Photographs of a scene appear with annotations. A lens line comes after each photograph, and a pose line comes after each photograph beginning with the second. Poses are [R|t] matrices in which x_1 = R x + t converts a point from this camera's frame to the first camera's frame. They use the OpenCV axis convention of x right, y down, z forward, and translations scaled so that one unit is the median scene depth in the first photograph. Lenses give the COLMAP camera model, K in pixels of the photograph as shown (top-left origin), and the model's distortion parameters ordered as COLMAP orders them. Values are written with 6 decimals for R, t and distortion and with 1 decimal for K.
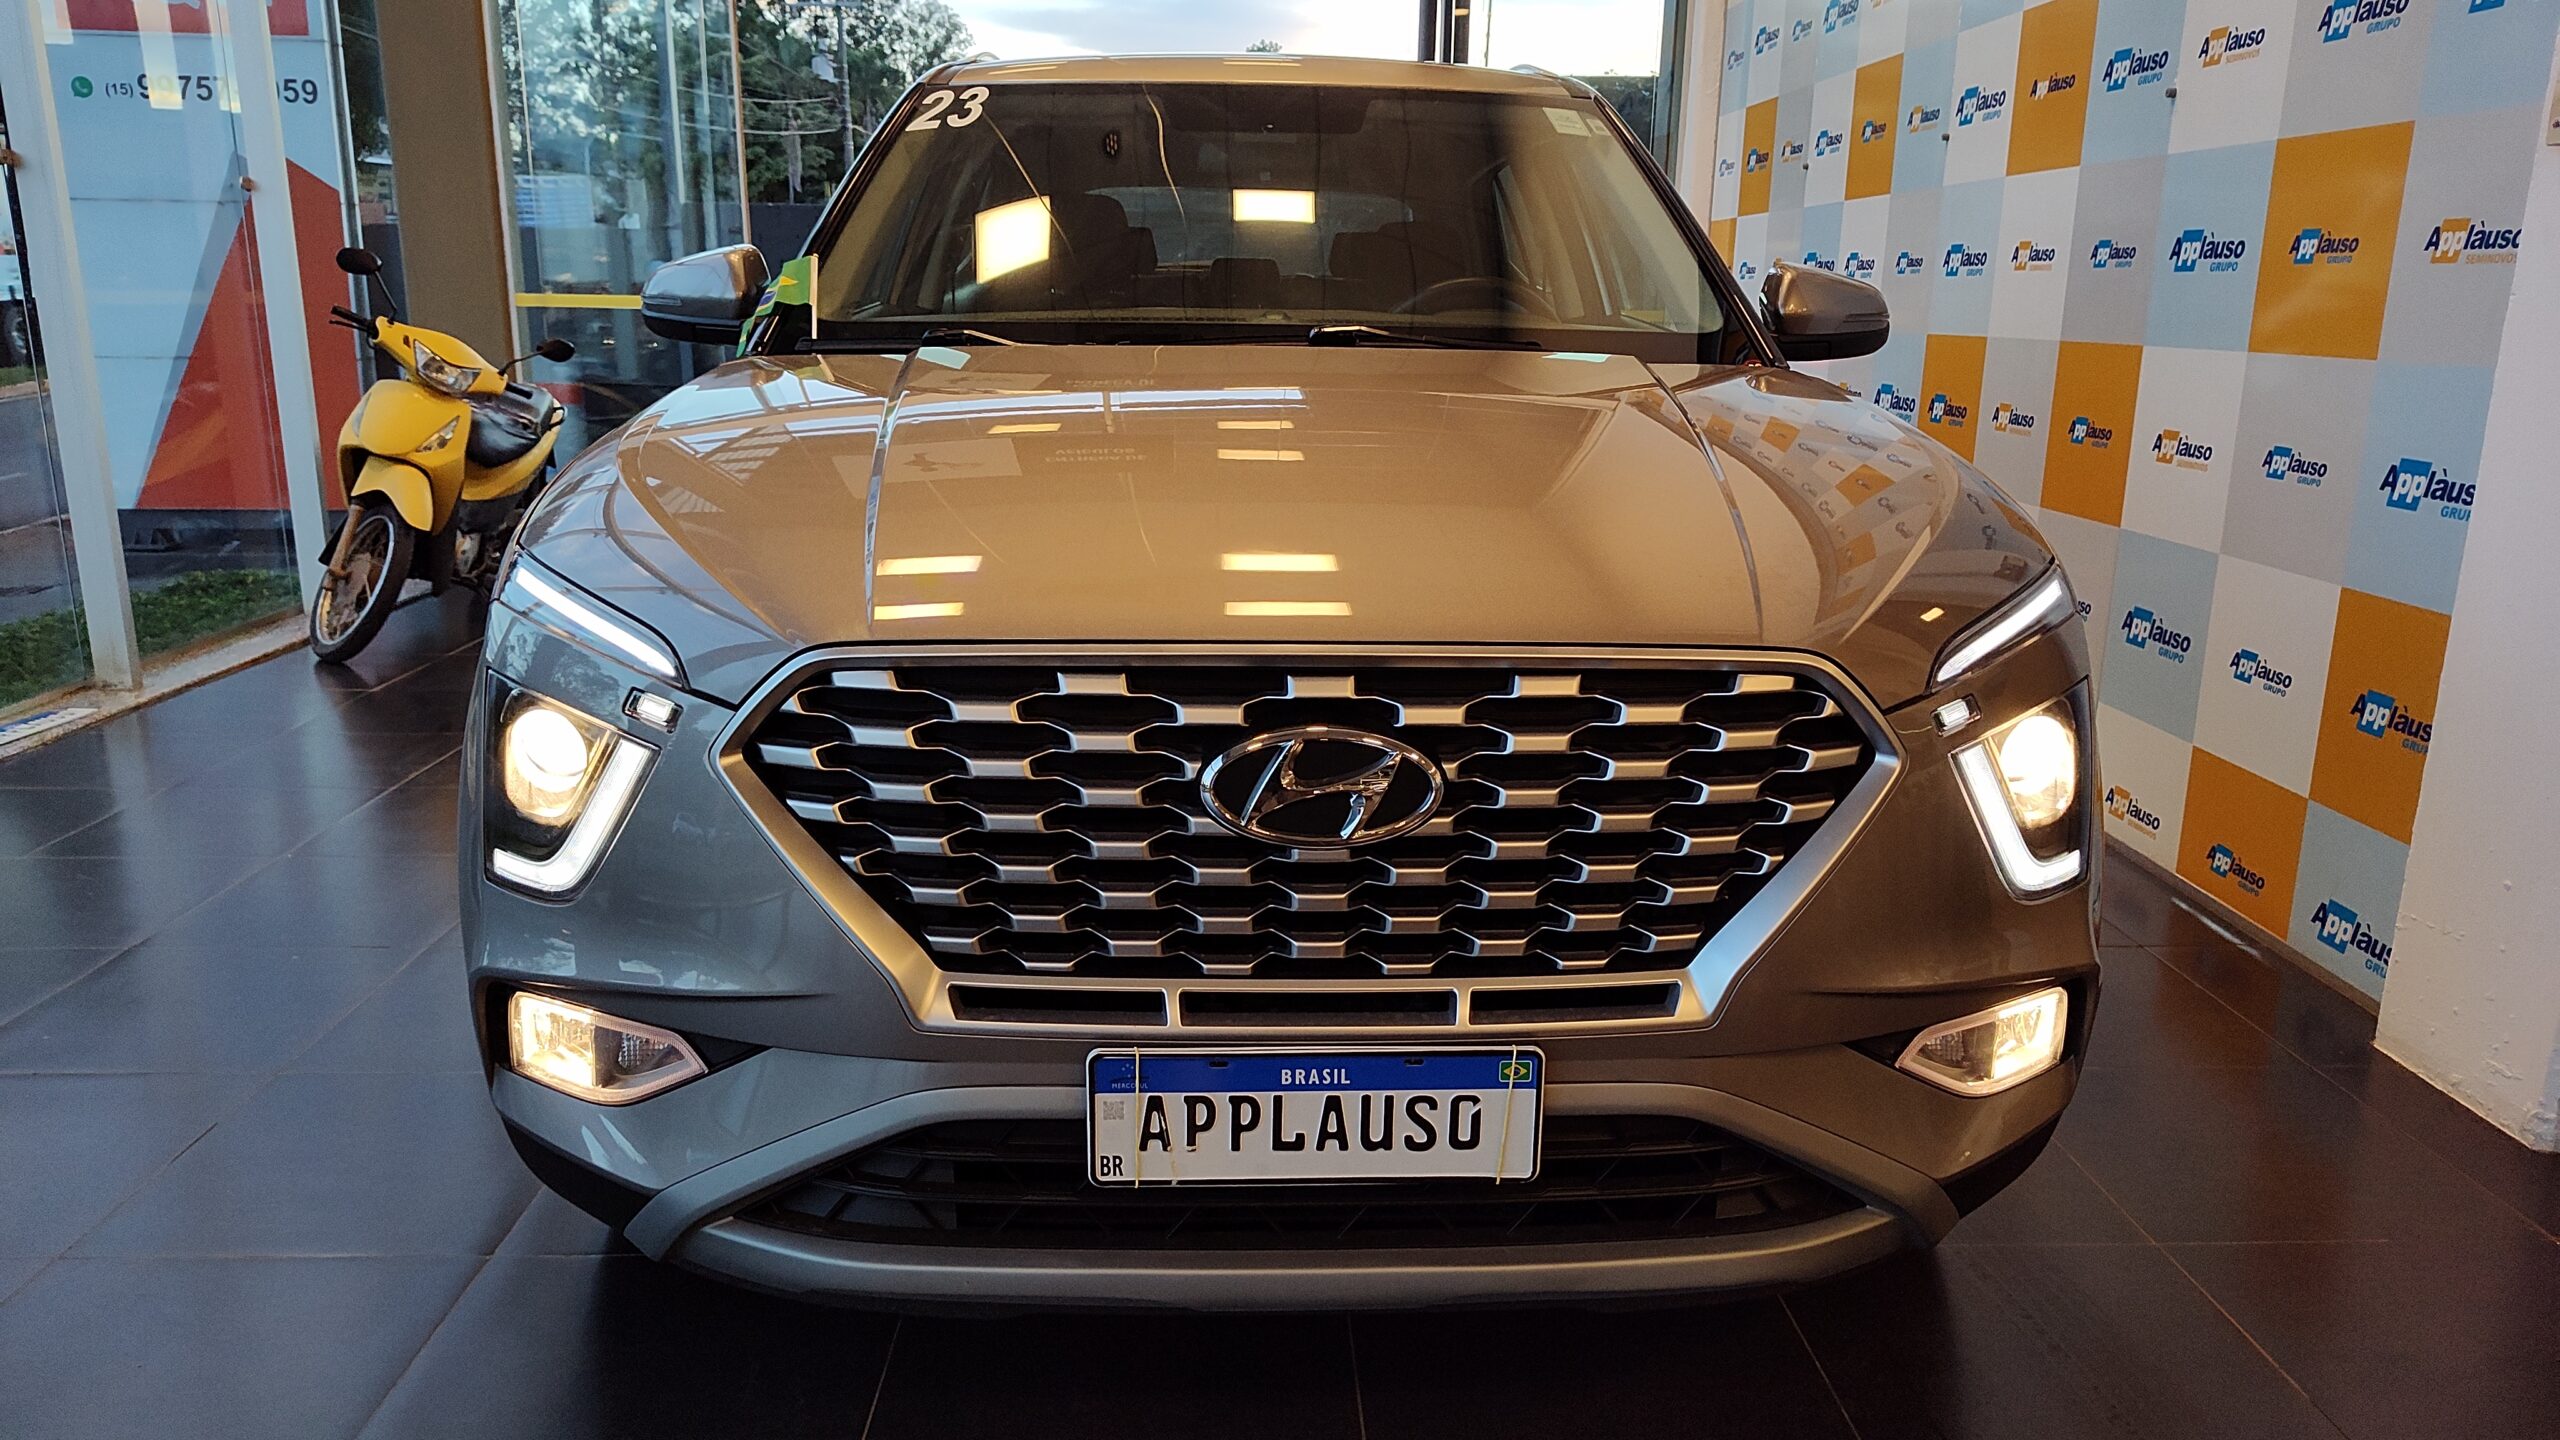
lens RADIAL K [[1740.5, 0, 1282.1], [0, 1740.5, 732.3], [0, 0, 1]] dist [0.024552, -0.026473]
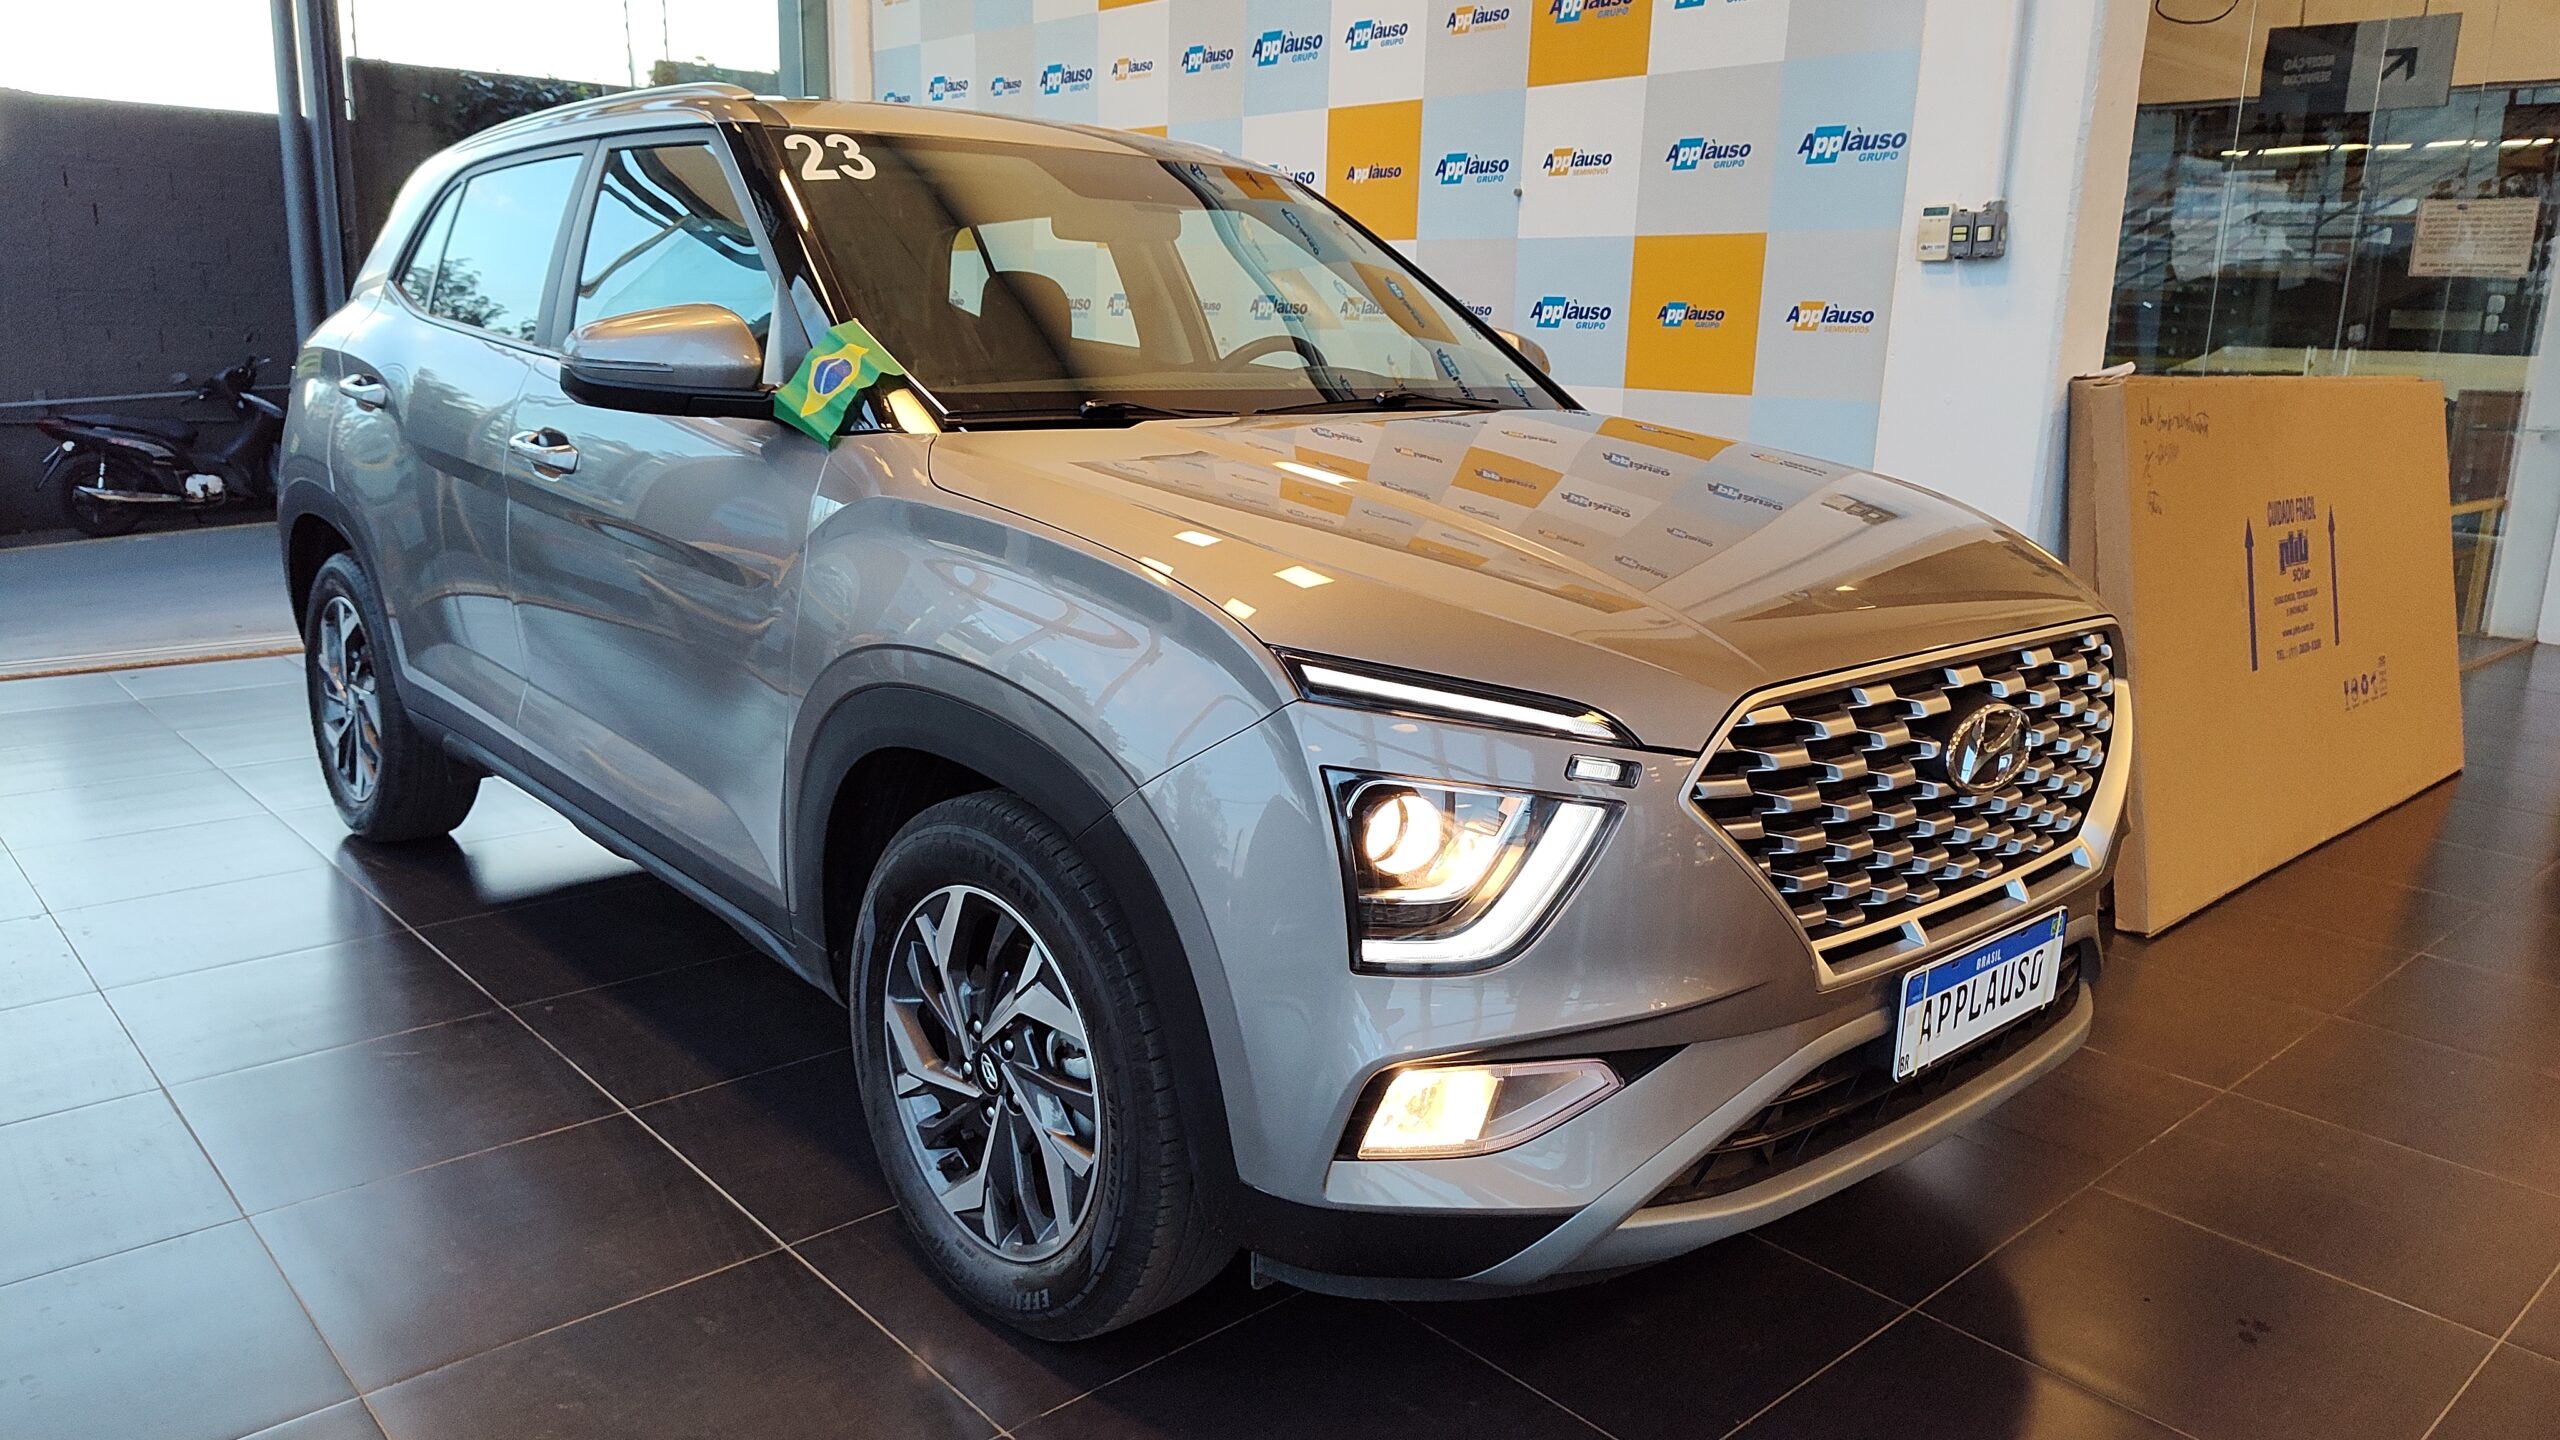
lens RADIAL K [[1740.5, 0, 1280.3], [0, 1740.5, 707.7], [0, 0, 1]] dist [0.024552, -0.026473]
pose [[0.780273, -0.130536, 0.611665, -1.204288], [0.141464, 0.989467, 0.030703, -0.116605], [-0.609230, 0.062572, 0.790521, 0.236090]]
